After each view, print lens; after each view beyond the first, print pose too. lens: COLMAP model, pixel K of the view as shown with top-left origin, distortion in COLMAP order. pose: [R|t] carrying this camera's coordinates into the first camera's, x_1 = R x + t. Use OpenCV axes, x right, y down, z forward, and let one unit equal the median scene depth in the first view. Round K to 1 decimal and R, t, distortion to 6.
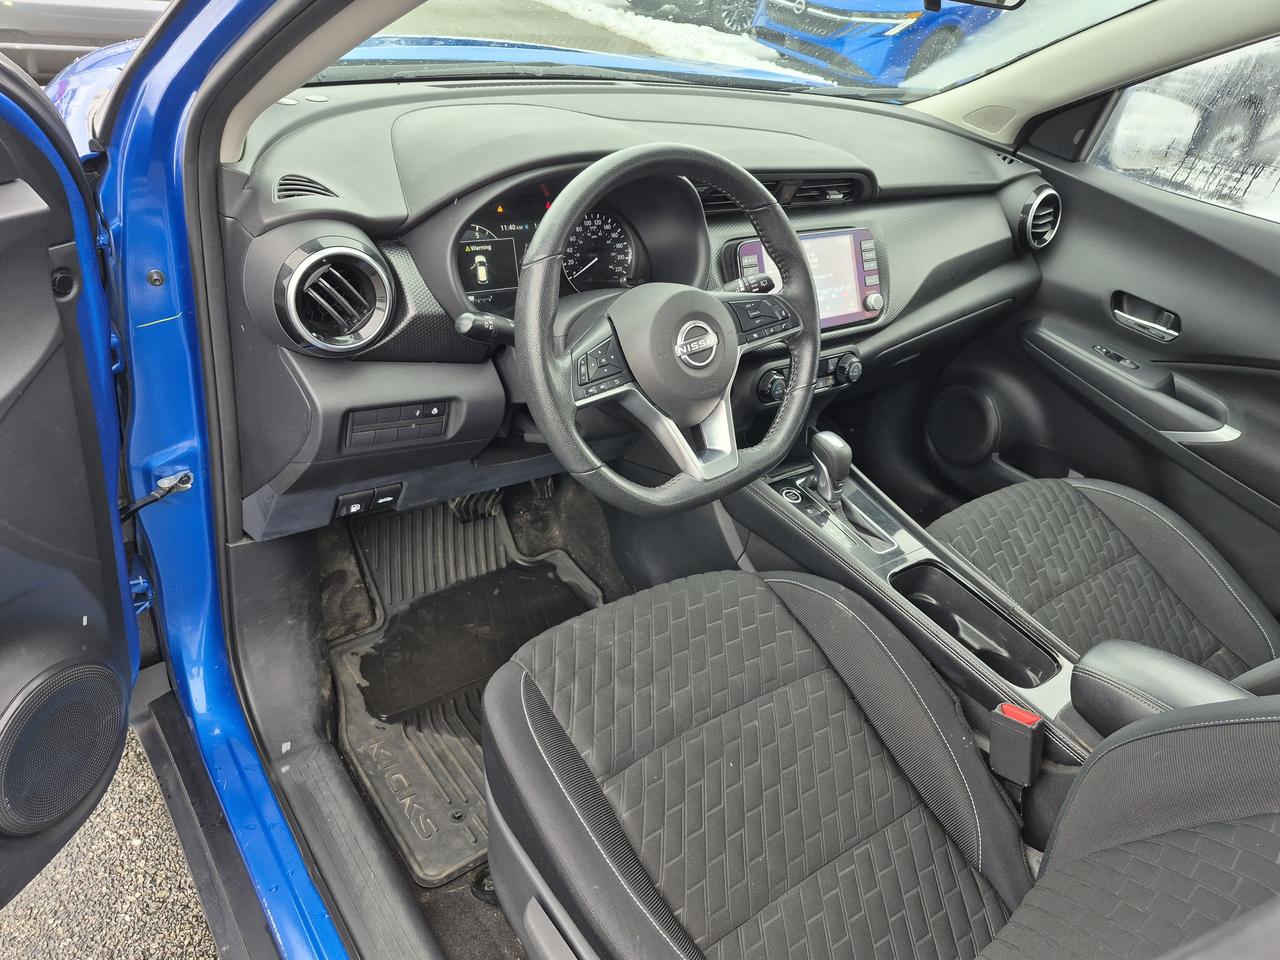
lens RADIAL K [[879.3, 0, 637.6], [0, 879.3, 485.0], [0, 0, 1]] dist [0.057666, -0.079664]
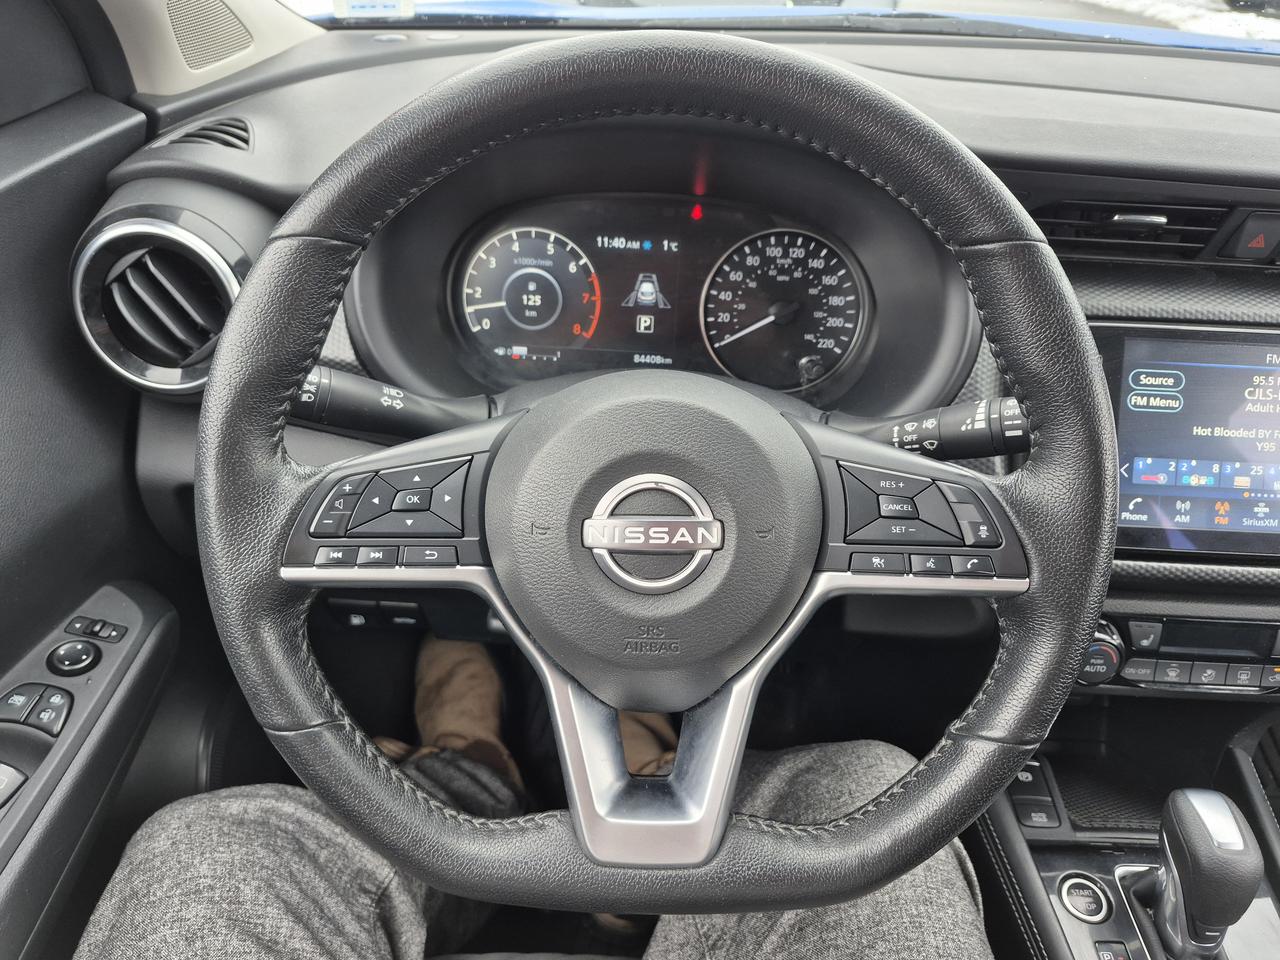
lens RADIAL K [[879.3, 0, 651.2], [0, 879.3, 492.6], [0, 0, 1]] dist [0.057666, -0.079664]
pose [[0.792487, 0.243626, -0.559117, 0.199337], [-0.272984, 0.961485, 0.032026, -0.135745], [0.545385, 0.127250, 0.828470, 0.474596]]
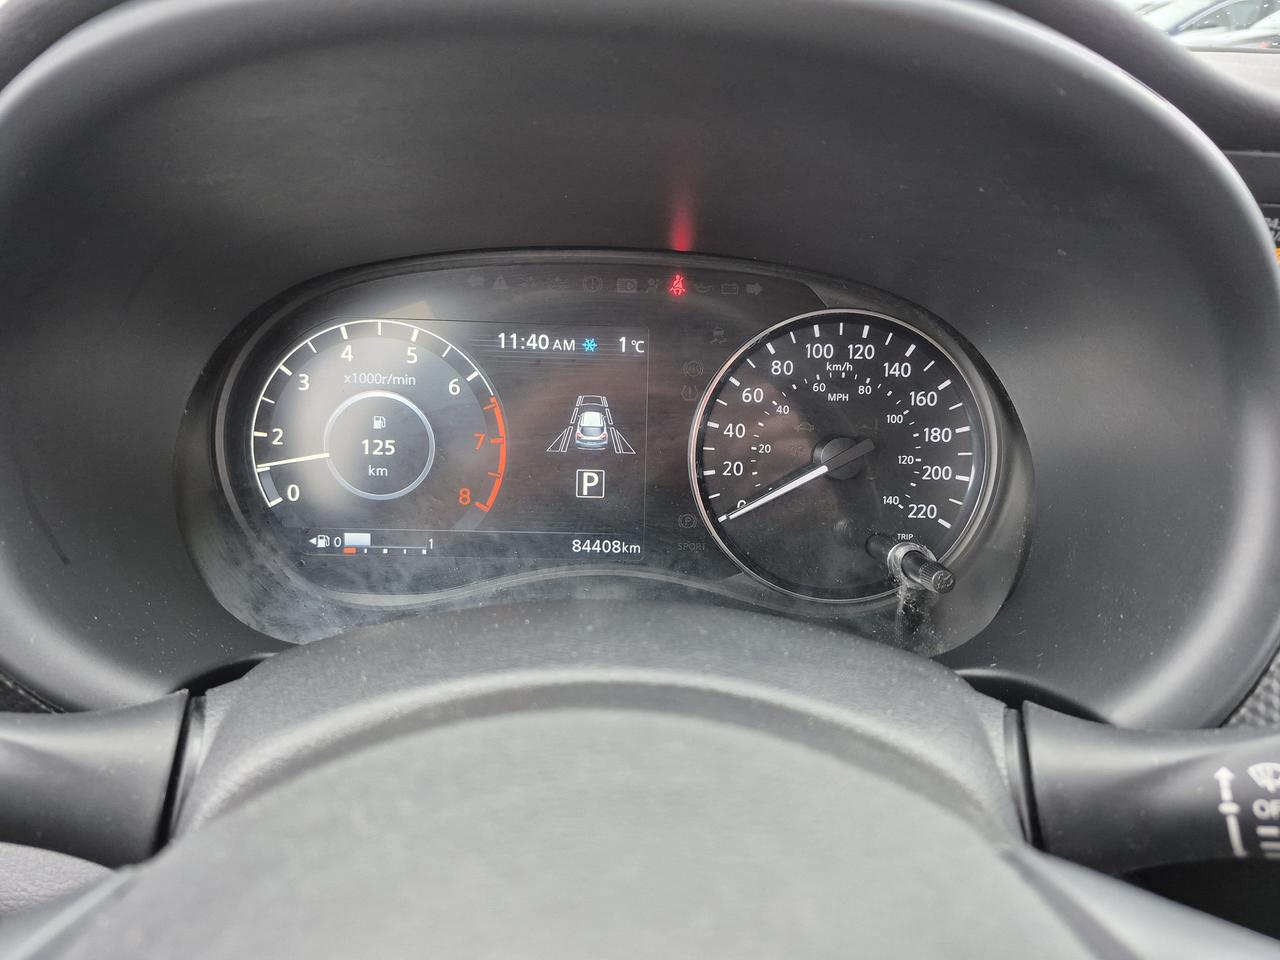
lens RADIAL K [[879.3, 0, 635.8], [0, 879.3, 472.5], [0, 0, 1]] dist [0.057666, -0.079664]
pose [[0.790320, 0.131907, -0.598327, 0.070571], [-0.251264, 0.960432, -0.120154, -0.184031], [0.558803, 0.245298, 0.792192, 0.661732]]
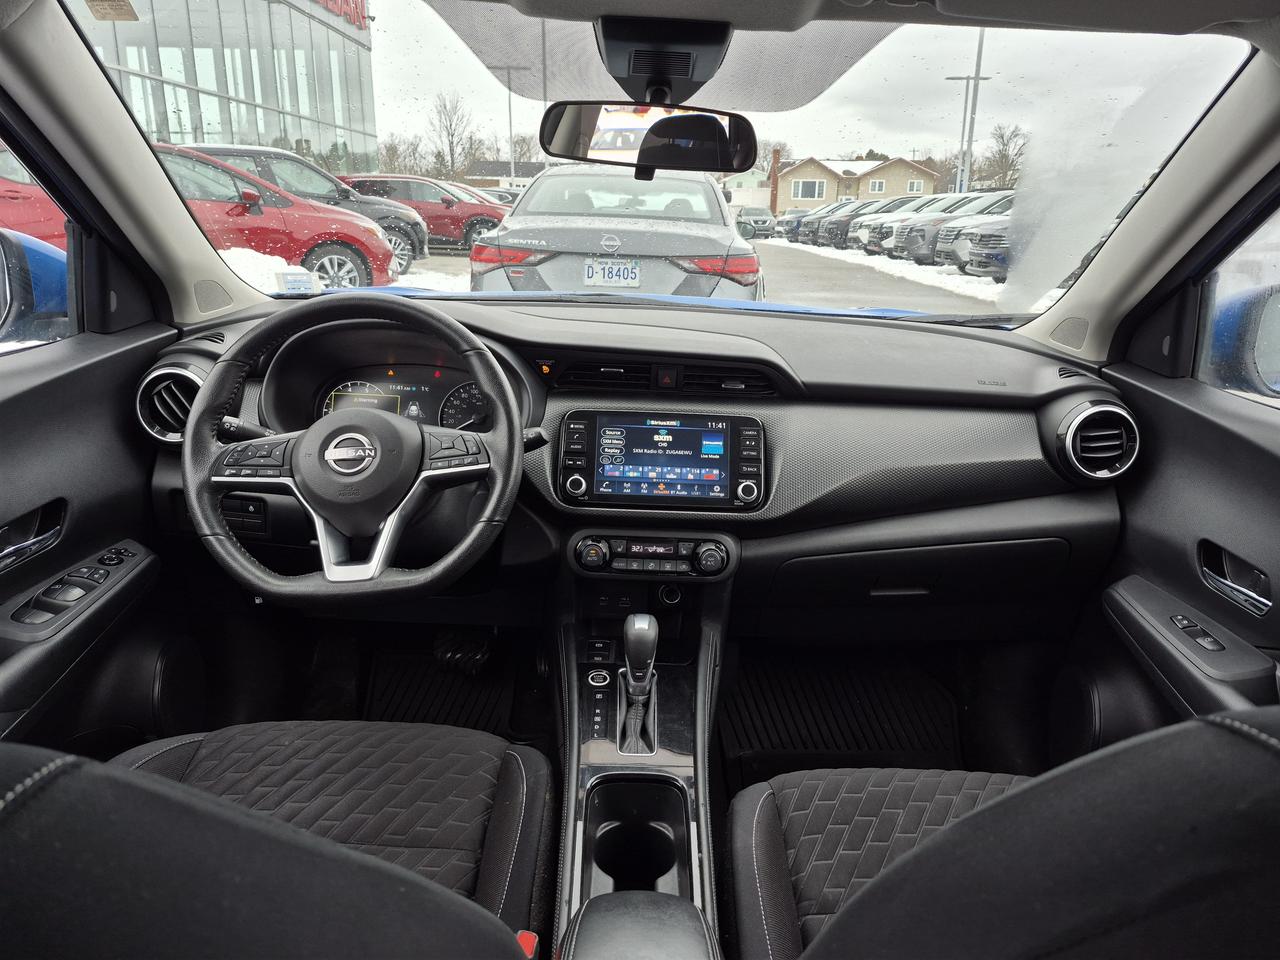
lens RADIAL K [[879.3, 0, 676.9], [0, 879.3, 495.4], [0, 0, 1]] dist [0.057666, -0.079664]
pose [[0.818078, 0.072433, -0.570528, 0.729897], [-0.254594, 0.935147, -0.246338, 0.038221], [0.515685, 0.346777, 0.783464, 0.258158]]
